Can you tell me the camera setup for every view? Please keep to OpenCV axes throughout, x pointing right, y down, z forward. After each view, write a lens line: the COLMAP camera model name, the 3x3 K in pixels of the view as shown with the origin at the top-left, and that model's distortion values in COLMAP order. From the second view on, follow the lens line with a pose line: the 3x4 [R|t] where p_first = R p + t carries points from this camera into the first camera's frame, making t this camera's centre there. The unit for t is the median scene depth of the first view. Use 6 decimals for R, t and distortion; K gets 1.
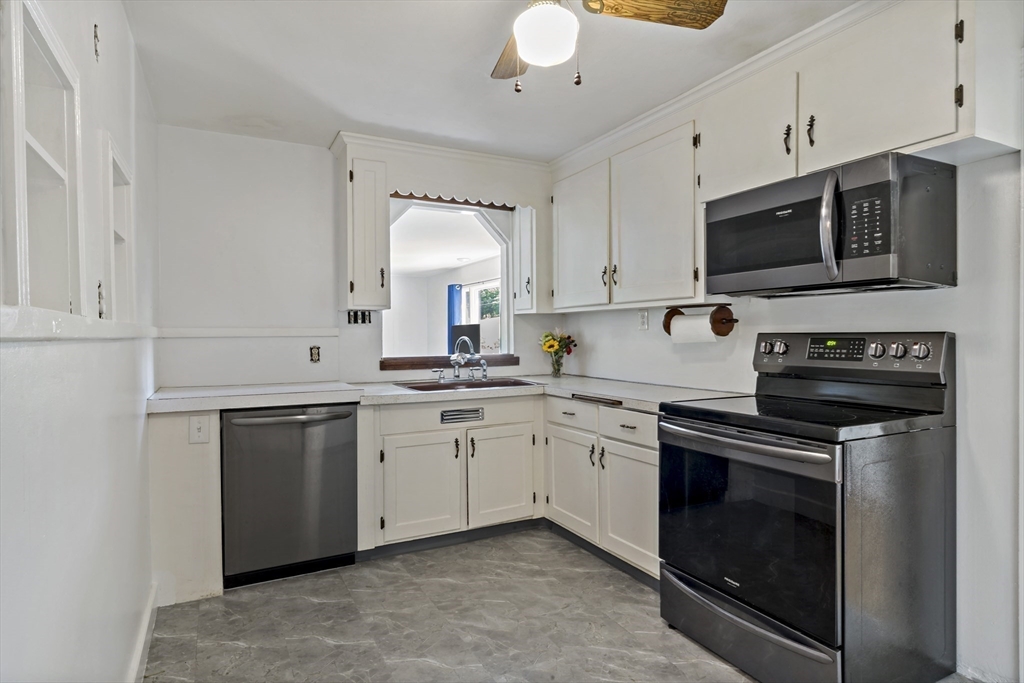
lens RADIAL K [[549.1, 0, 512.0], [0, 549.1, 341.5], [0, 0, 1]] dist [0.000783, 0.000149]
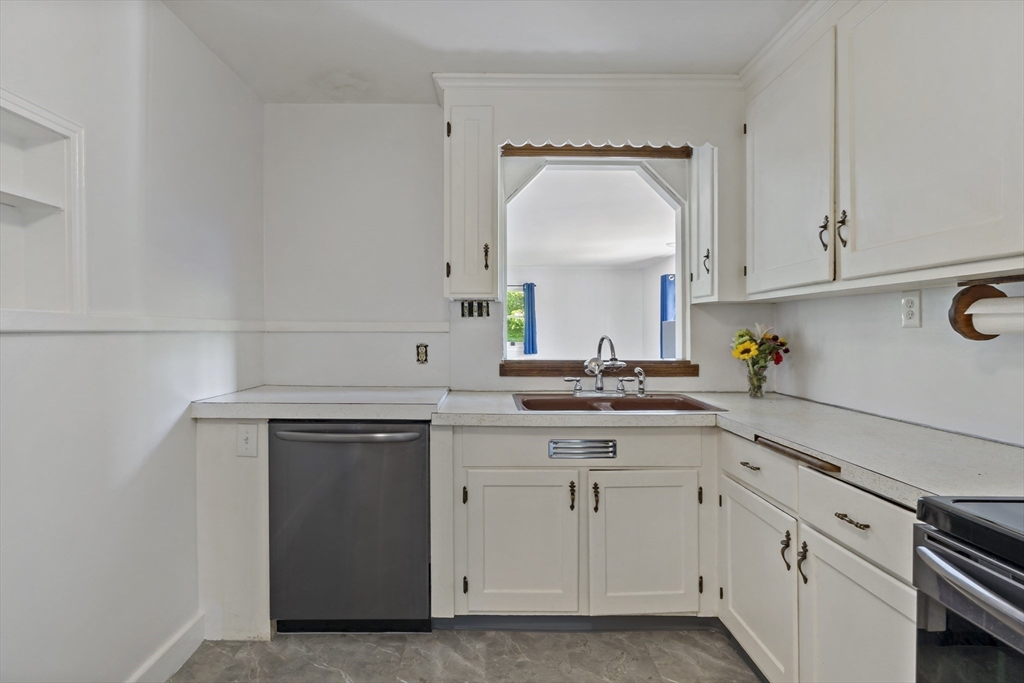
lens RADIAL K [[525.4, 0, 507.5], [0, 525.4, 329.7], [0, 0, 1]] dist [-0.003595, 0.000137]
pose [[0.891257, 0.009408, -0.453401, 0.123330], [-0.016182, 0.999808, -0.011063, -0.006509], [0.453210, 0.017197, 0.891238, 0.362323]]
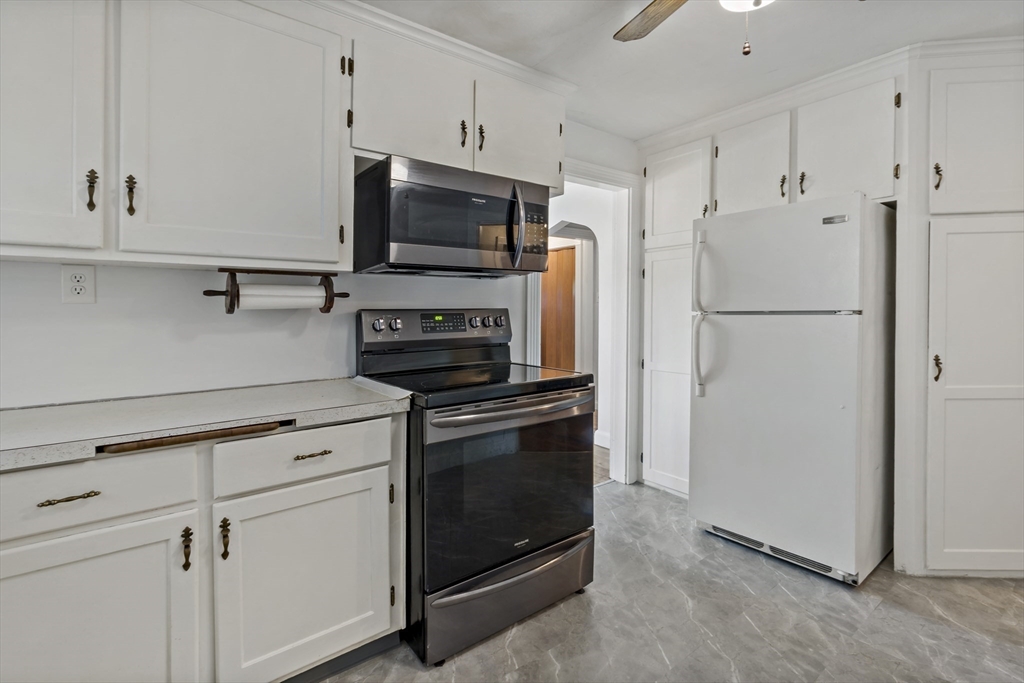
lens RADIAL K [[508.2, 0, 537.1], [0, 508.2, 311.3], [0, 0, 1]] dist [0.023228, 0.000144]
pose [[-0.206297, 0.004650, 0.978478, -0.355318], [0.022818, 0.999740, 0.000059, -0.004459], [-0.978223, 0.022339, -0.206349, 0.719136]]
